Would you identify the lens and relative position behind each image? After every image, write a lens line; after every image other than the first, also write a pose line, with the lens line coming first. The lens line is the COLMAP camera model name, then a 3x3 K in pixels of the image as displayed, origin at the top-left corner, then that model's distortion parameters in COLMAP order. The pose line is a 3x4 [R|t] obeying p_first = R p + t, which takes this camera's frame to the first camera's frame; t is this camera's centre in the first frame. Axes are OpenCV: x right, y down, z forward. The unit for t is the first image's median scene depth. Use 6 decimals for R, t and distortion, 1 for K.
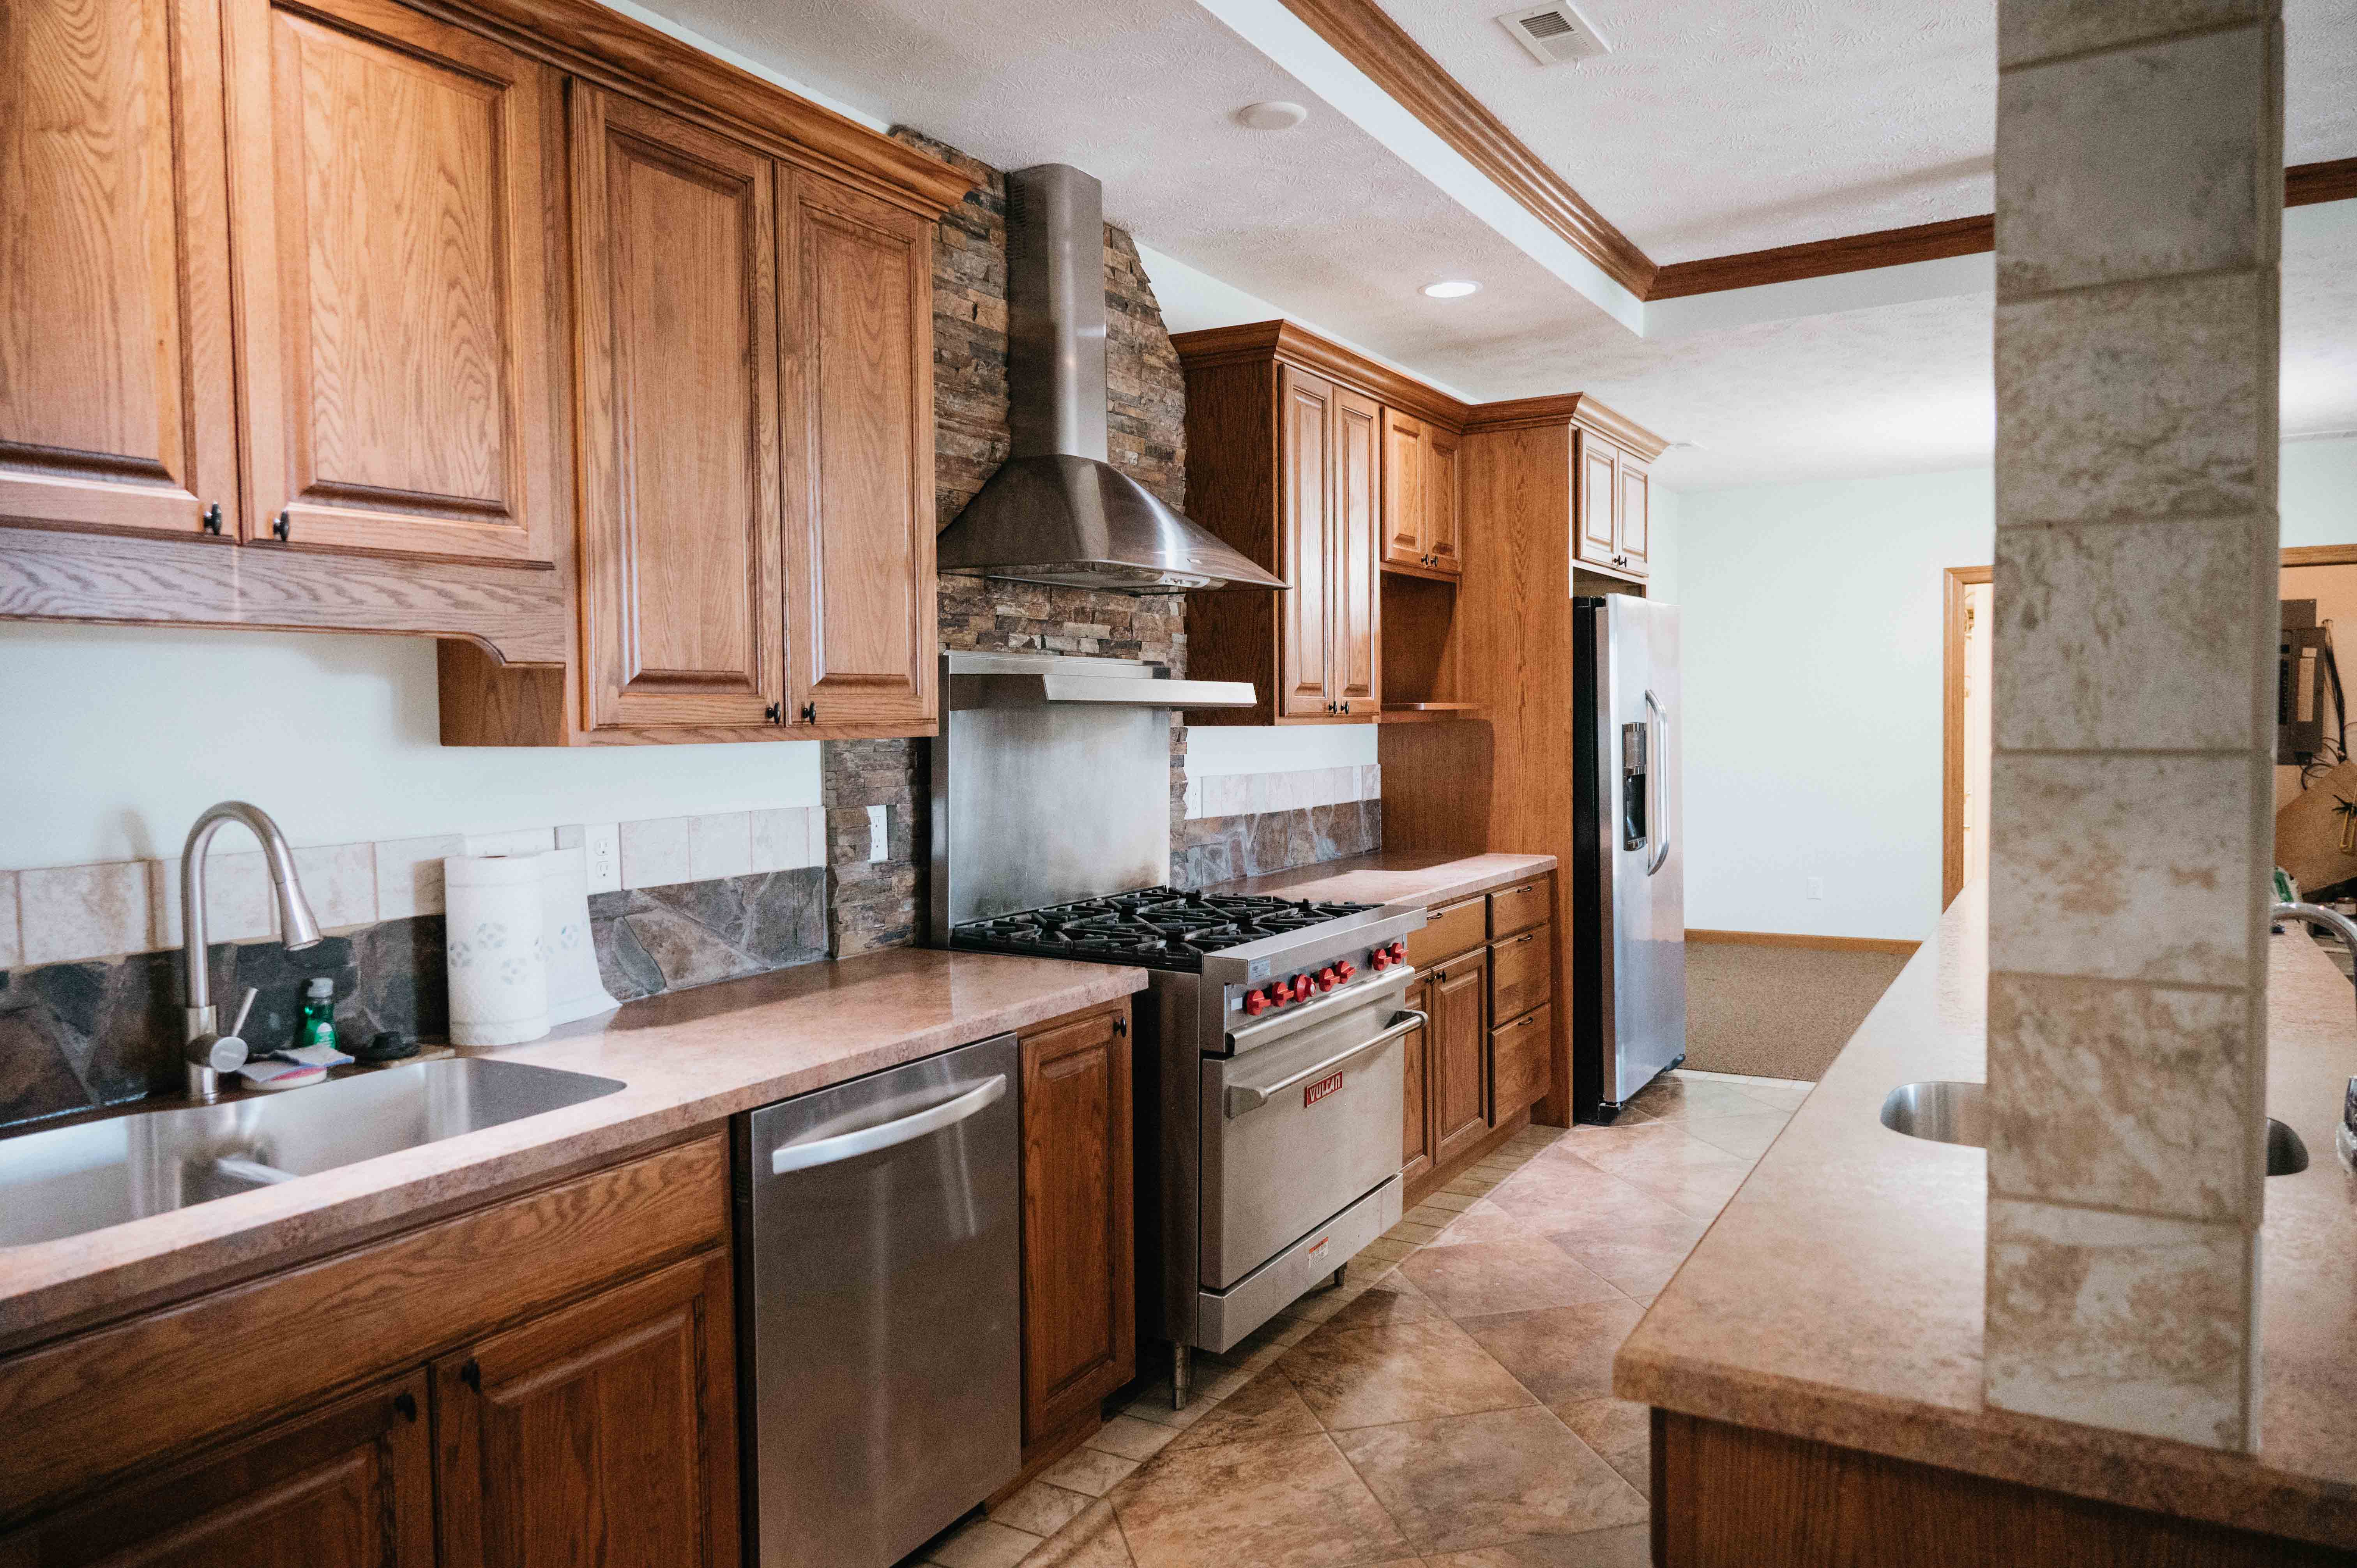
lens RADIAL K [[1543.6, 0, 1178.5], [0, 1543.6, 784.0], [0, 0, 1]] dist [-0.003679, -0.001881]
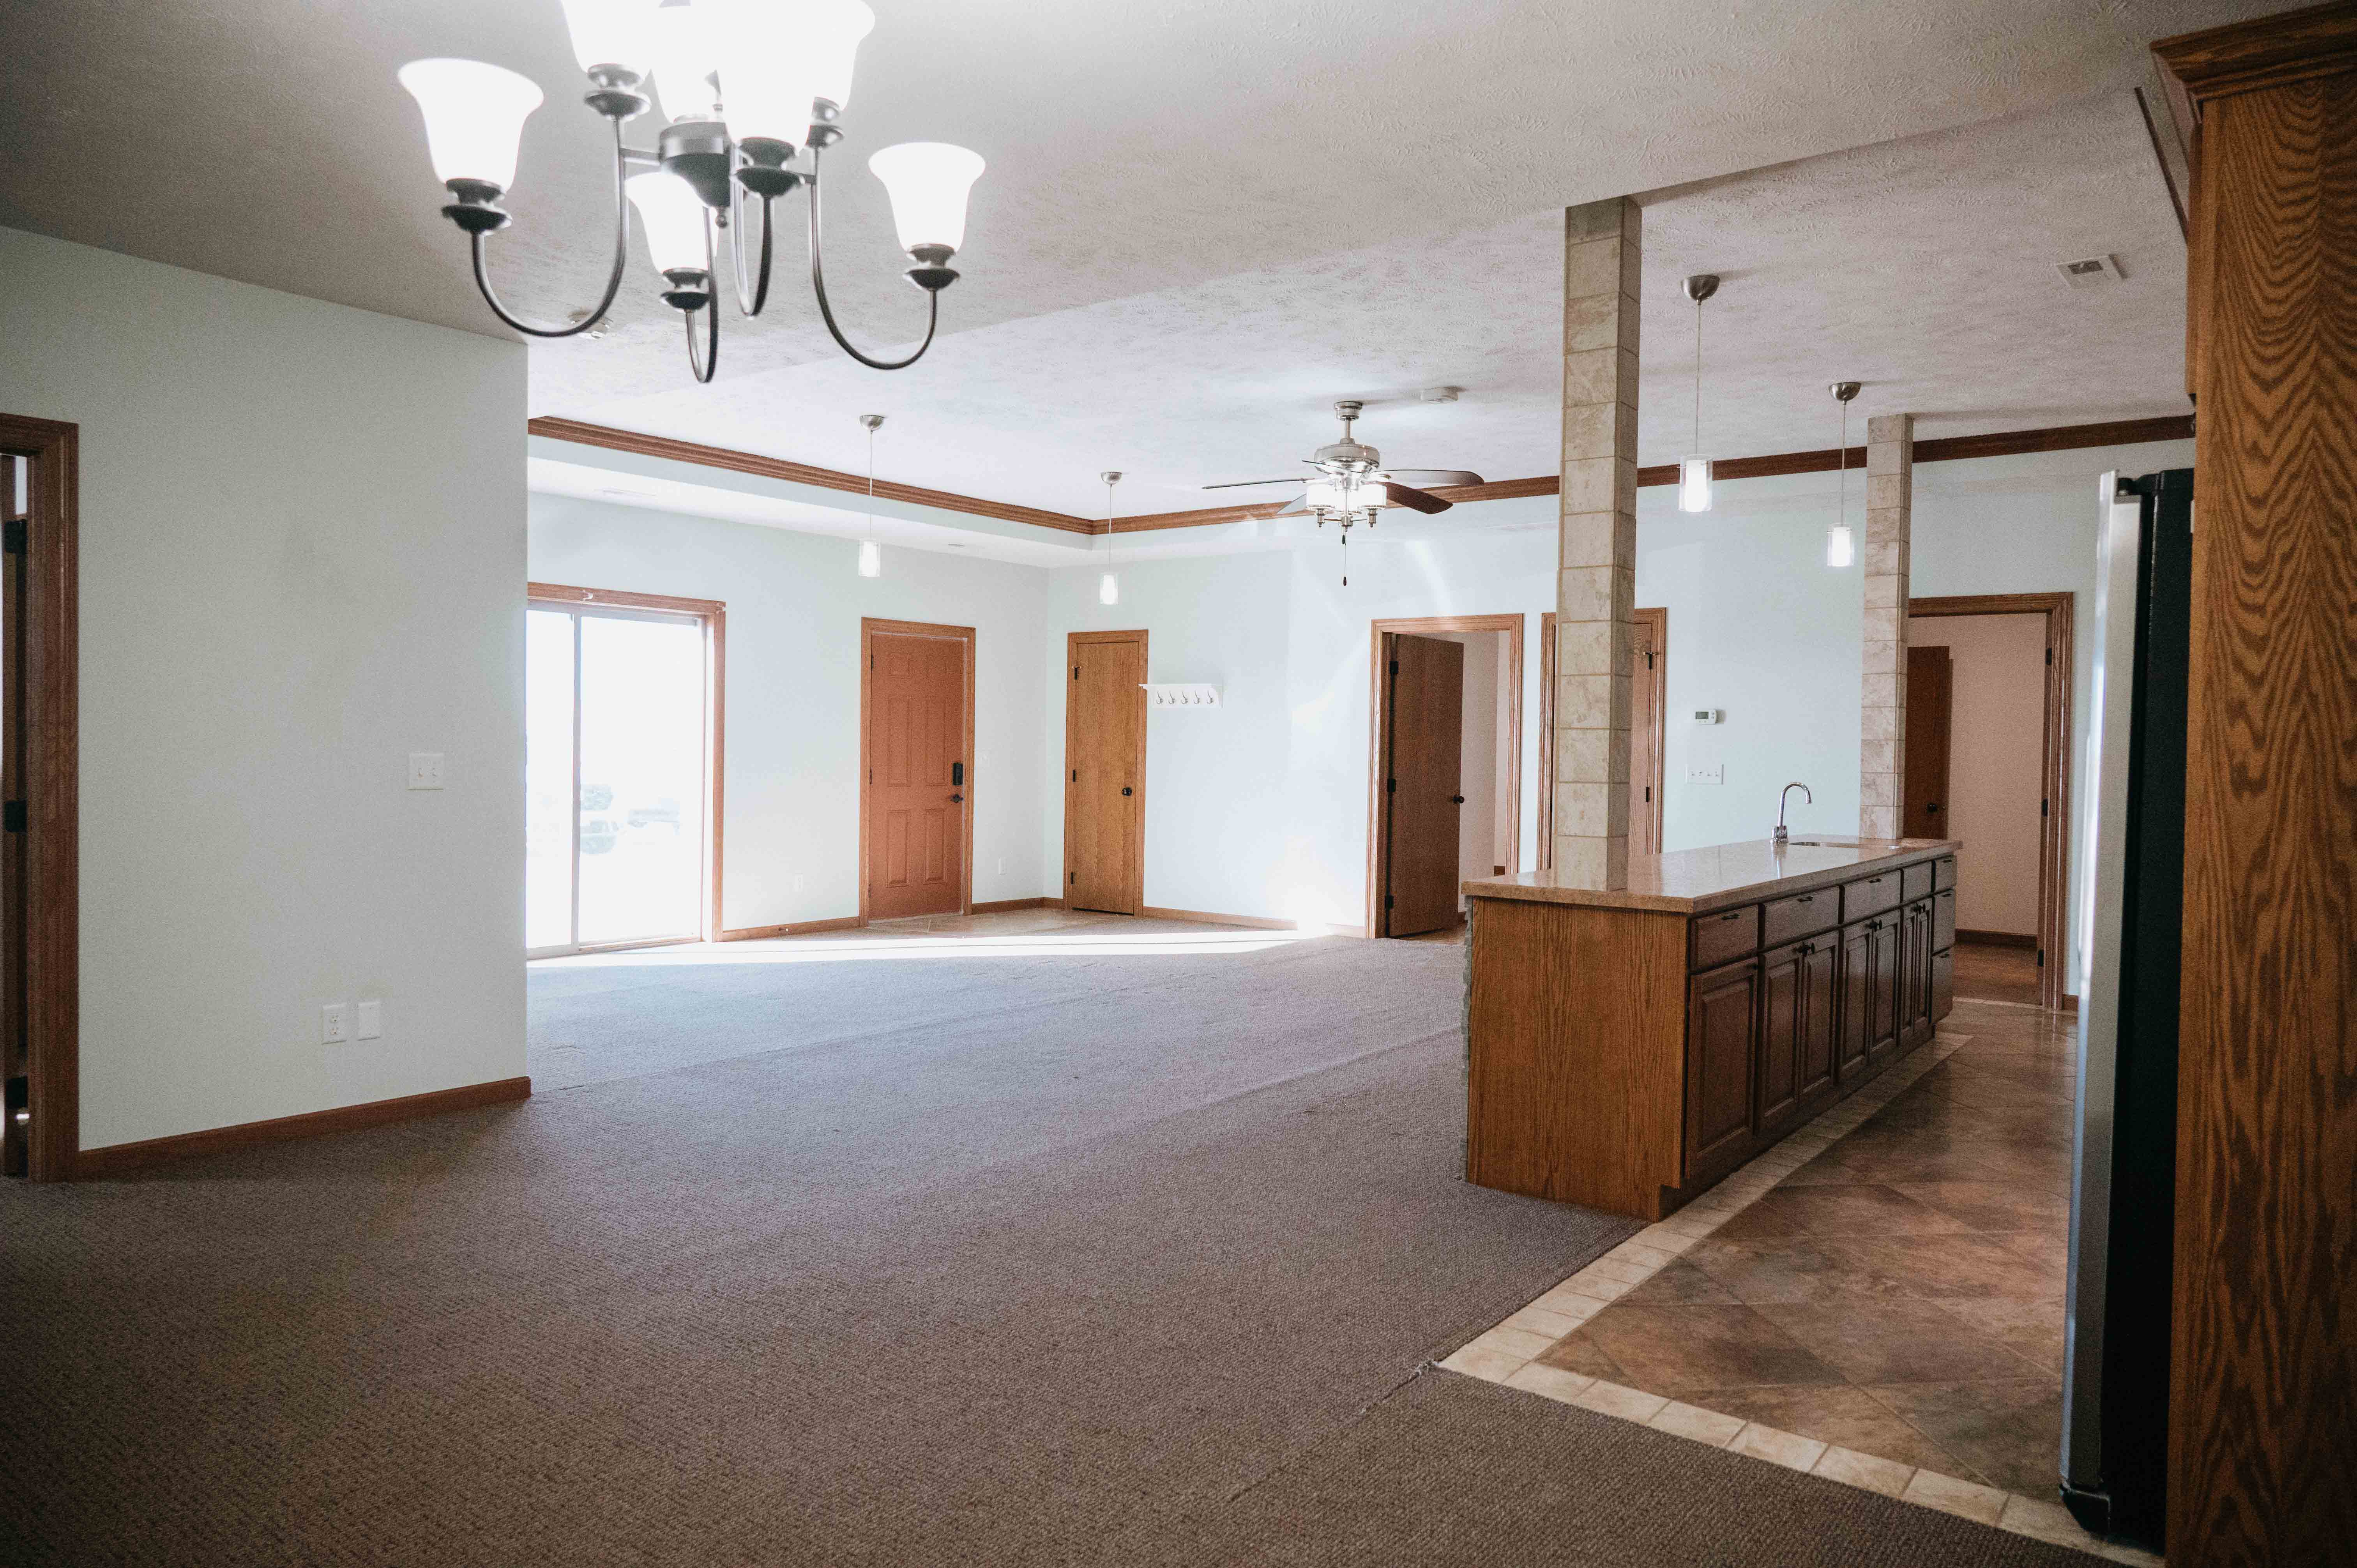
lens RADIAL K [[1543.6, 0, 1178.5], [0, 1543.6, 784.0], [0, 0, 1]] dist [-0.003679, -0.001881]
pose [[-0.994294, -0.003012, 0.106632, 0.981699], [0.004484, 0.997538, 0.069987, -0.105894], [-0.106580, 0.070065, -0.991832, 2.663284]]
